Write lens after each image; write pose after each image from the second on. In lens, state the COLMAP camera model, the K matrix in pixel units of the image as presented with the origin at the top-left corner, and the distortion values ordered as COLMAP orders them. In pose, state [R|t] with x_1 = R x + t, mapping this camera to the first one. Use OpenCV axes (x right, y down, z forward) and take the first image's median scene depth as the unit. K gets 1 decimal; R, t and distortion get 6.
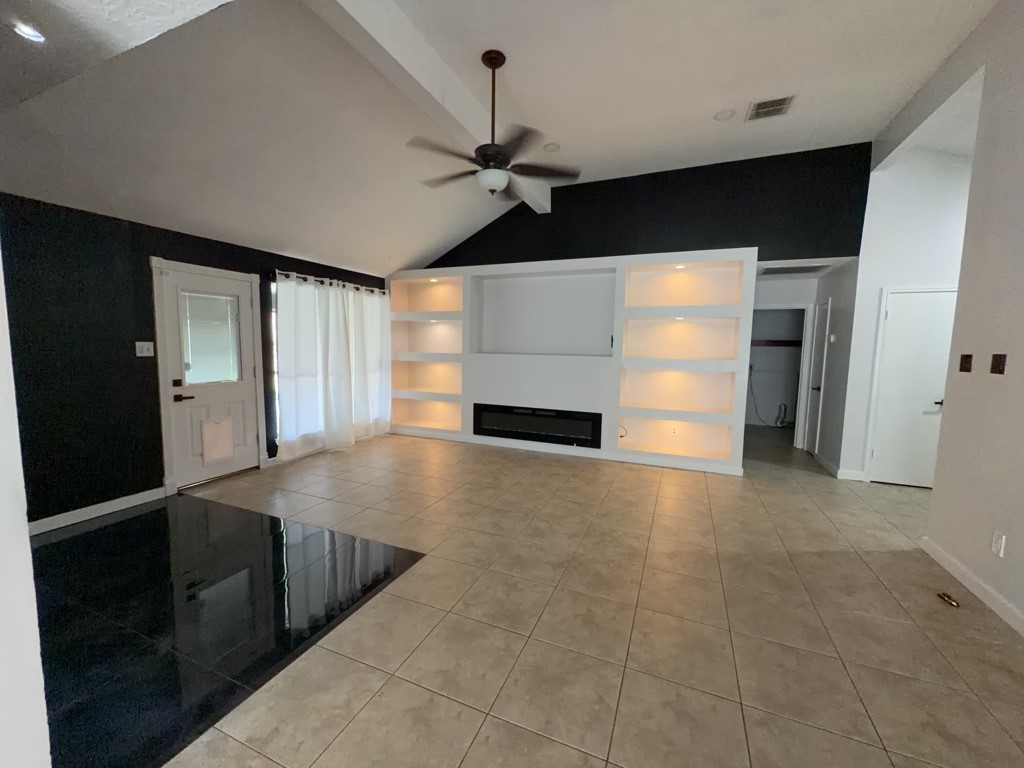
lens RADIAL K [[407.3, 0, 513.4], [0, 407.3, 380.8], [0, 0, 1]] dist [-0.002268, 0.000535]
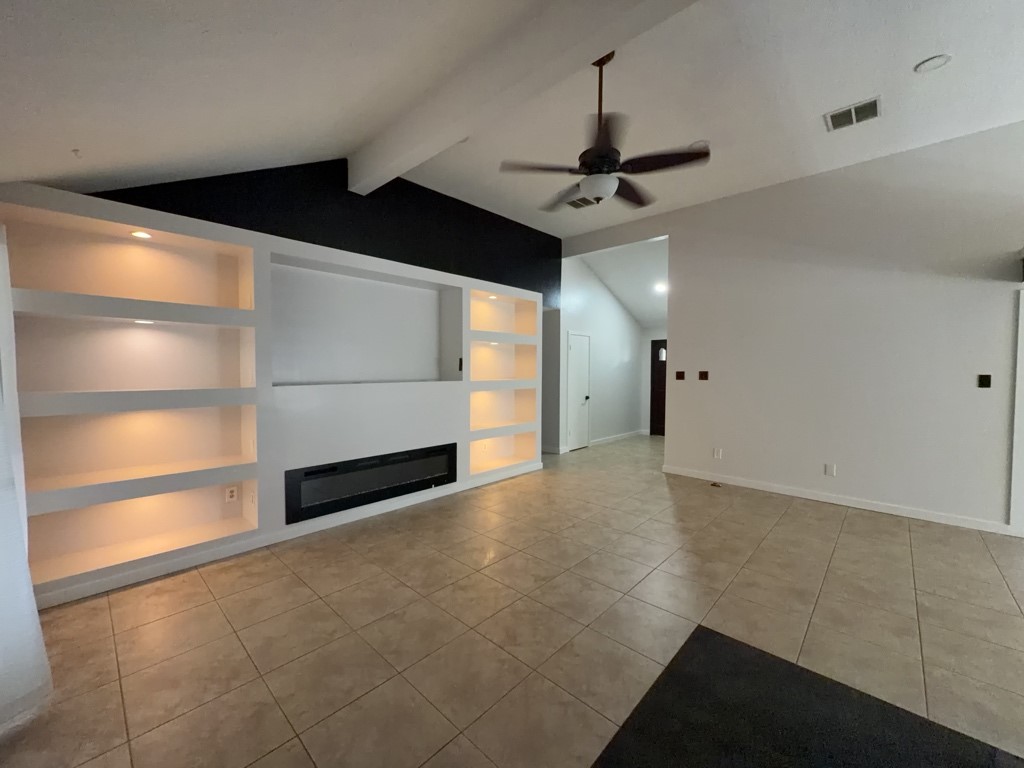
lens RADIAL K [[407.3, 0, 508.6], [0, 407.3, 383.2], [0, 0, 1]] dist [-0.002268, 0.000535]
pose [[0.351827, -0.050008, 0.934728, -0.690318], [0.084153, 0.996218, 0.021623, -0.074368], [-0.932275, 0.071052, 0.354705, 0.642370]]
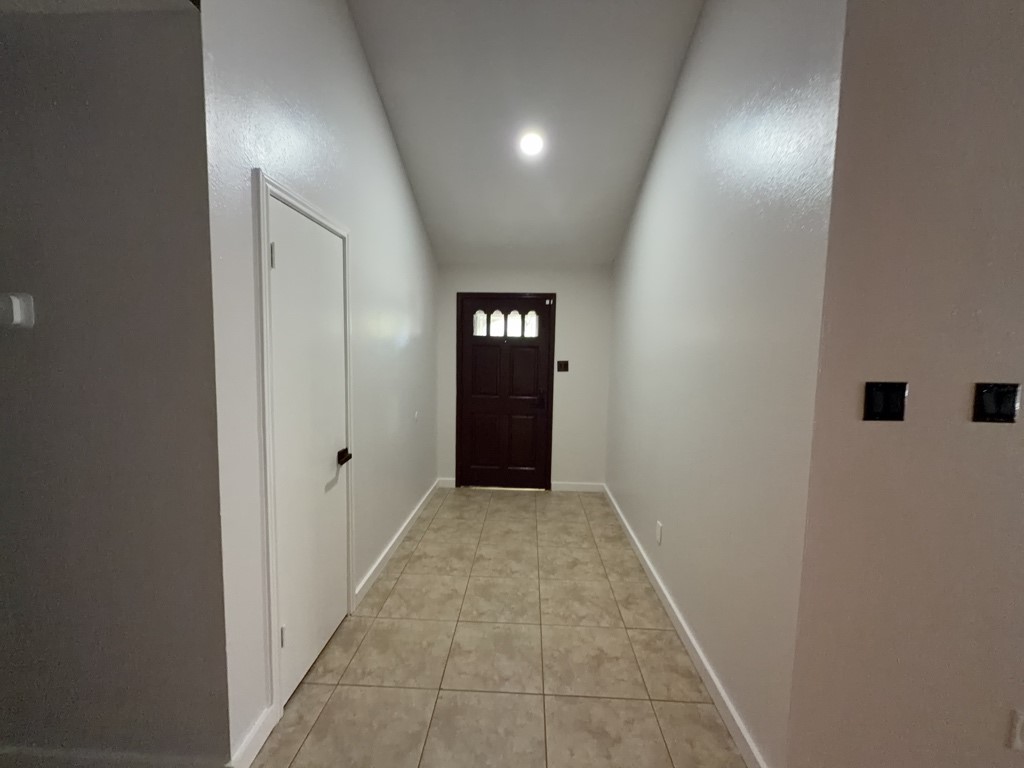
lens RADIAL K [[407.3, 0, 510.1], [0, 407.3, 382.3], [0, 0, 1]] dist [-0.002268, 0.000535]
pose [[-0.341787, -0.097765, 0.934678, 0.496114], [0.053432, 0.990944, 0.123189, -0.084409], [-0.938257, 0.092047, -0.333467, 0.909494]]
